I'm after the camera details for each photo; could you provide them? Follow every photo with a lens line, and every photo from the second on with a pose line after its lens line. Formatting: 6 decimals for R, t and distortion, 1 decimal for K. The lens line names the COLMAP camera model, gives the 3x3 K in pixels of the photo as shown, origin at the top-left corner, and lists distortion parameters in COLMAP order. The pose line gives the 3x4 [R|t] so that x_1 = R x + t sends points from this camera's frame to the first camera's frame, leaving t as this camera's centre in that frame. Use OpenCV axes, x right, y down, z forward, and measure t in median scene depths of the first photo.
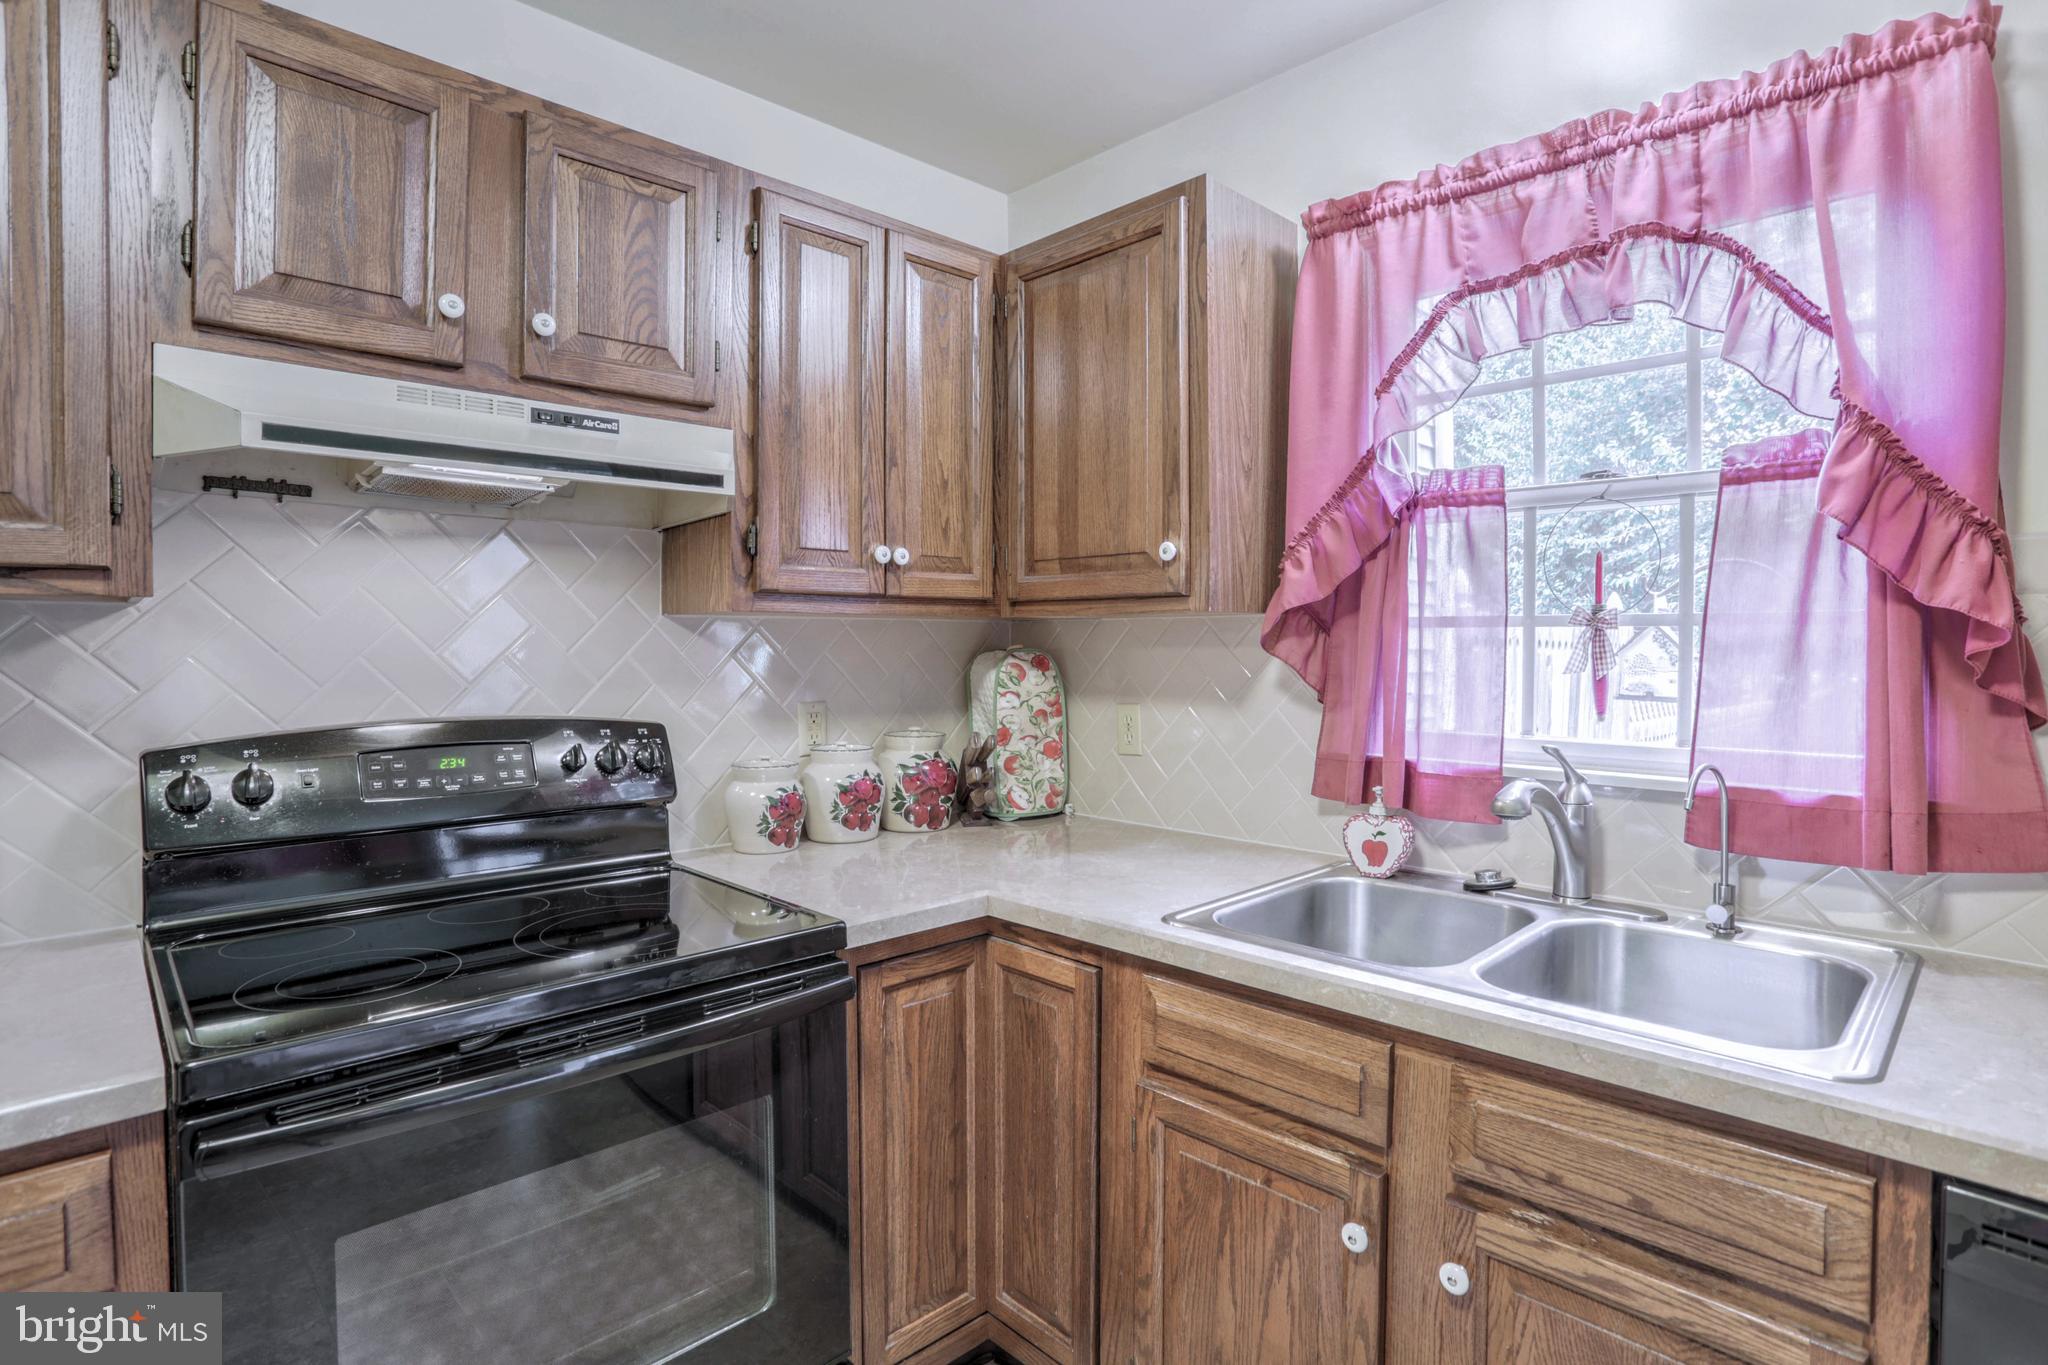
lens RADIAL K [[1027.0, 0, 1061.7], [0, 1027.0, 651.9], [0, 0, 1]] dist [-0.078742, 0.034884]
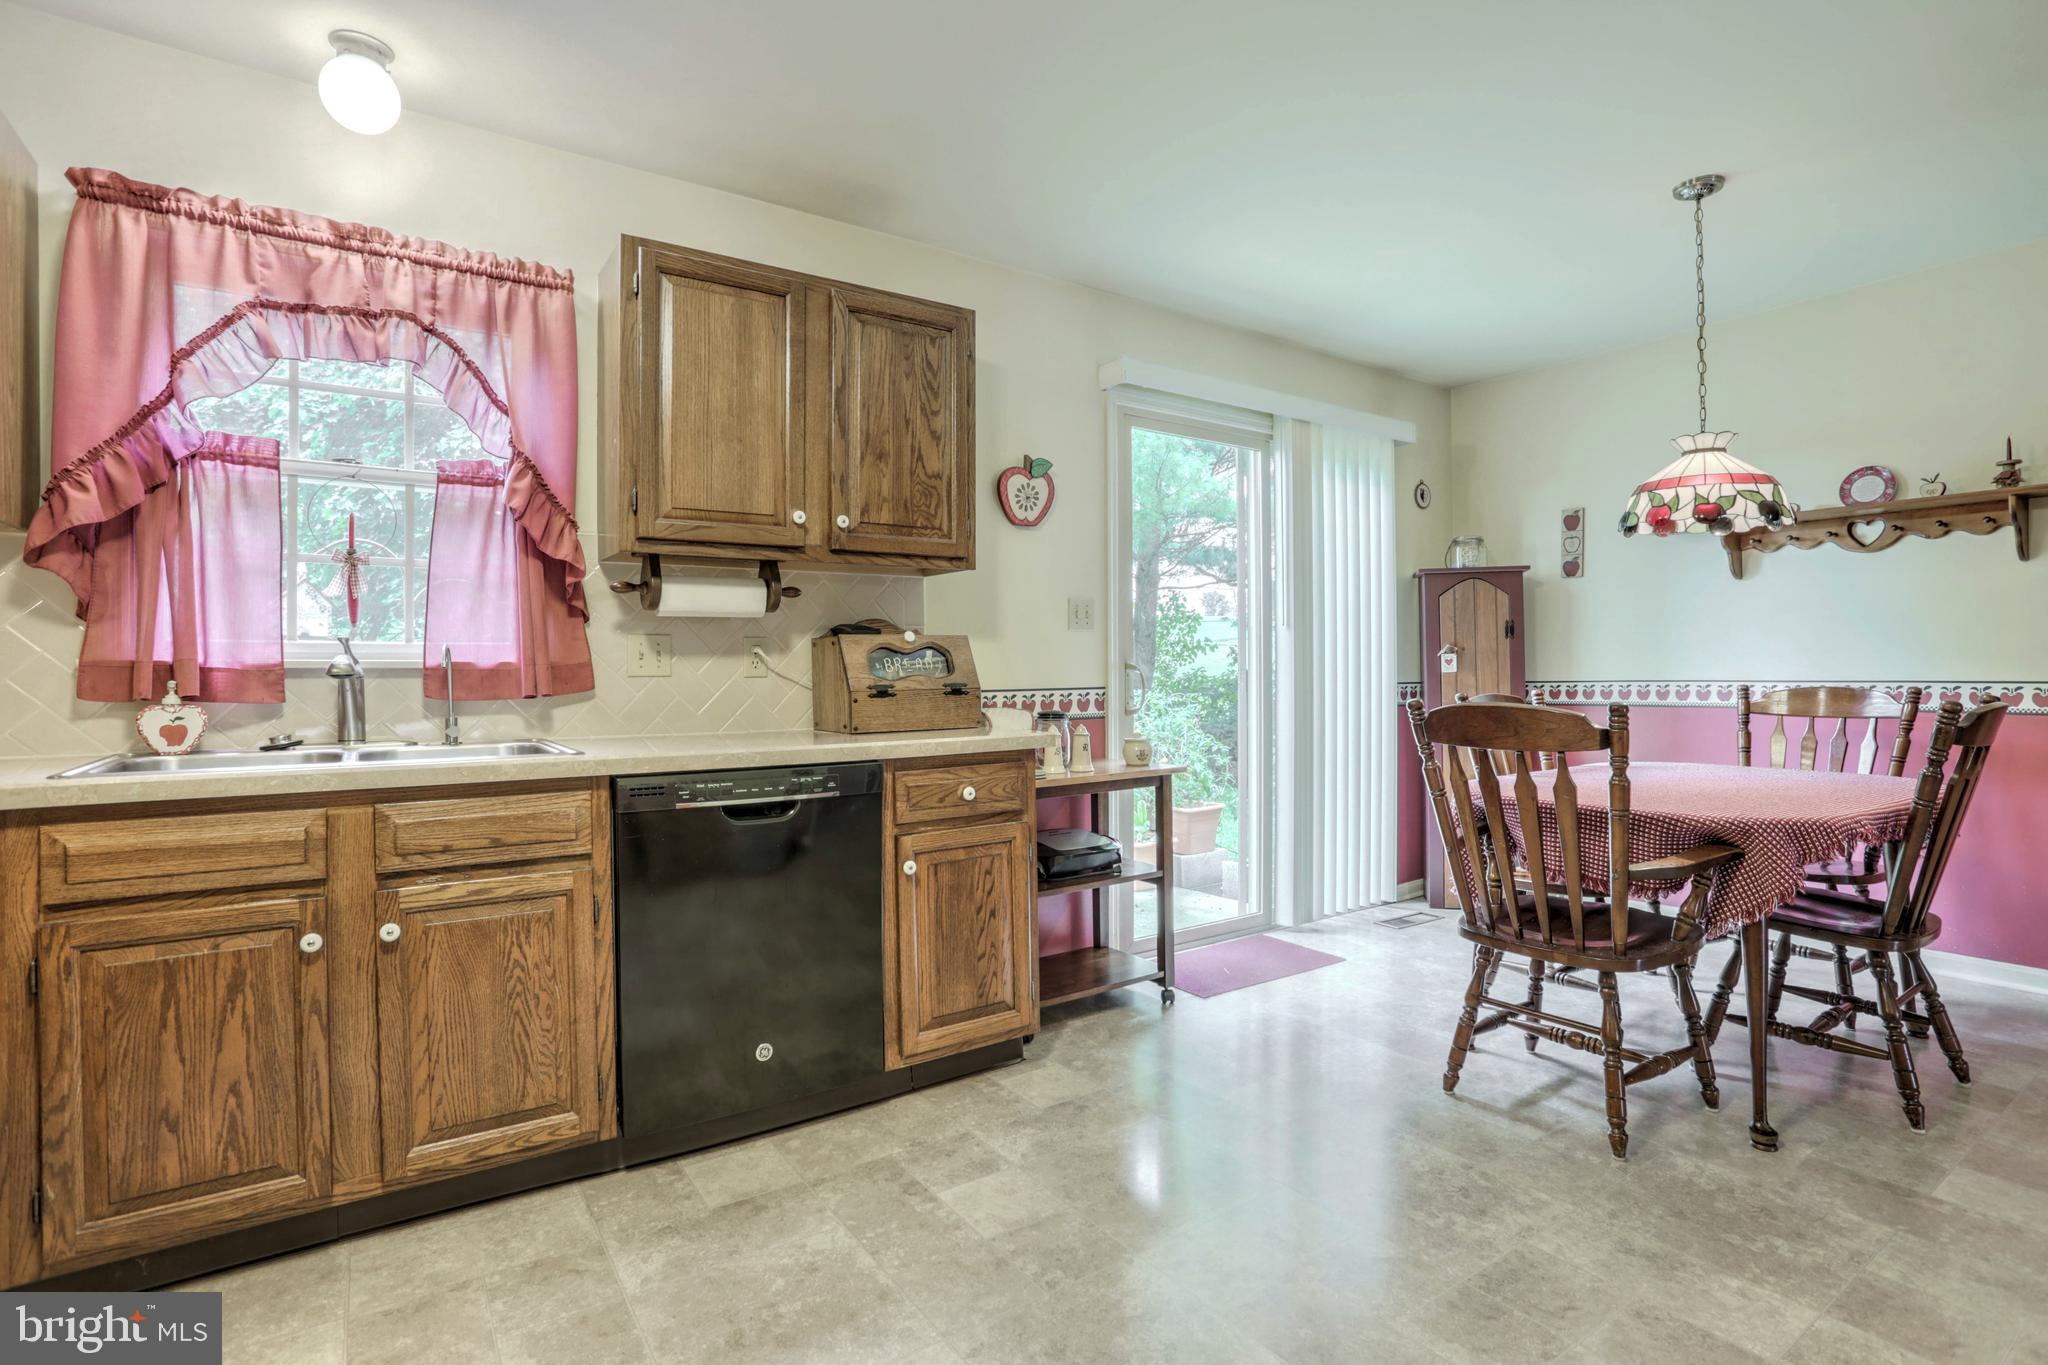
lens RADIAL K [[1047.5, 0, 1018.4], [0, 1047.5, 655.2], [0, 0, 1]] dist [-0.066949, 0.036812]
pose [[0.175375, 0.012993, 0.984416, -0.714895], [0.008402, 0.999857, -0.014694, 0.131318], [-0.984466, 0.010848, 0.175241, -0.217294]]
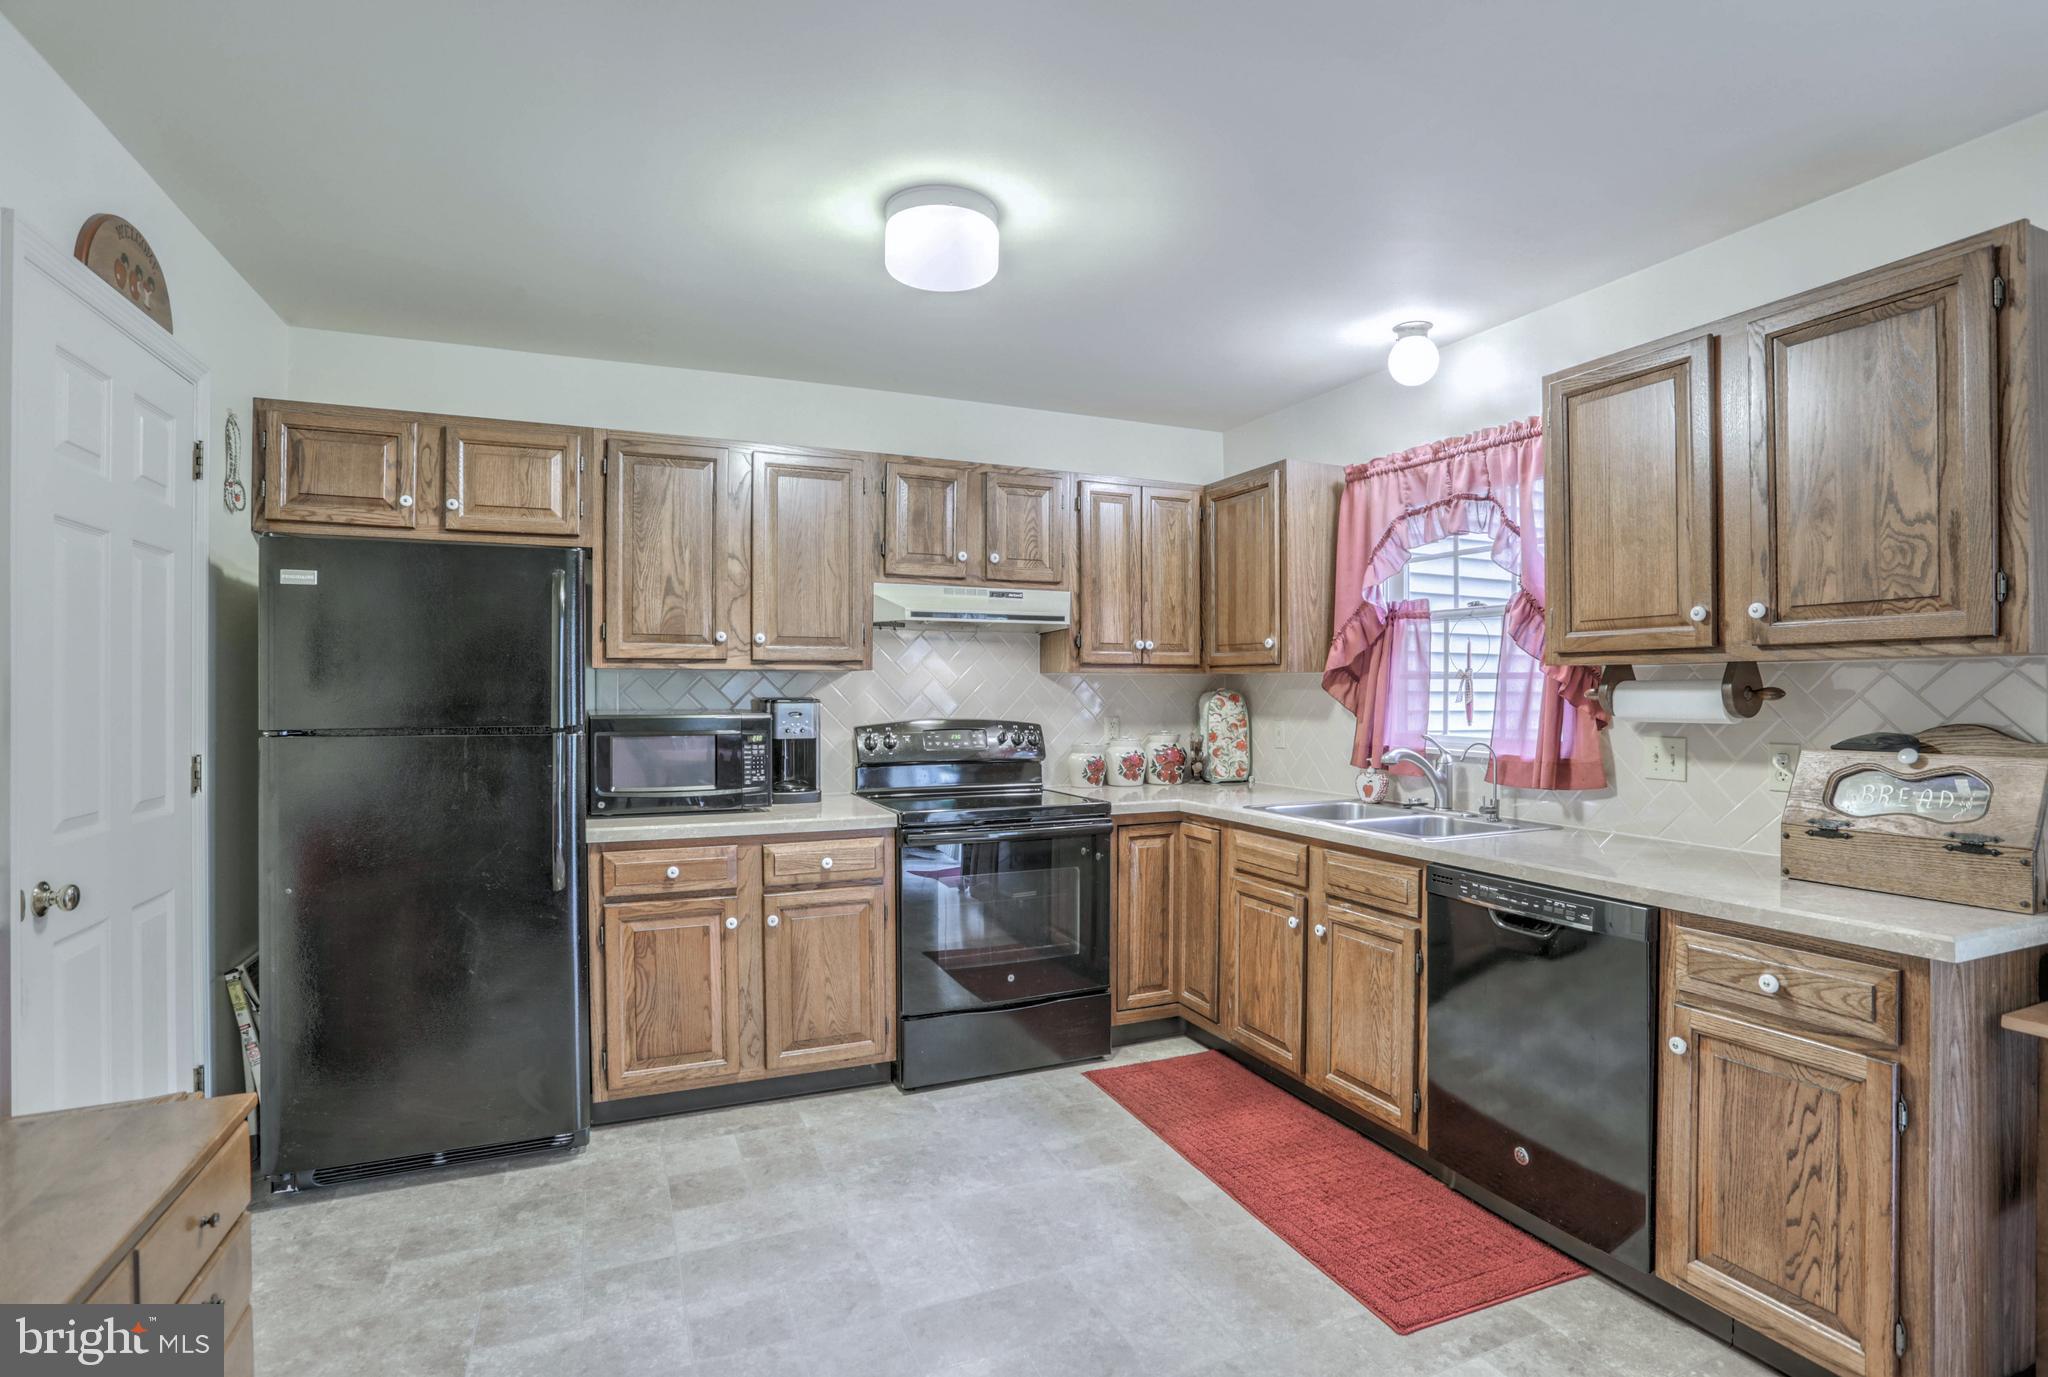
lens RADIAL K [[1017.4, 0, 1024.0], [0, 1017.4, 688.5], [0, 0, 1]] dist [-0.067417, 0.027994]
pose [[0.925745, 0.002444, -0.378141, 0.438273], [-0.005361, 0.999963, -0.006660, 0.010876], [0.378111, 0.008192, 0.925724, -1.133649]]
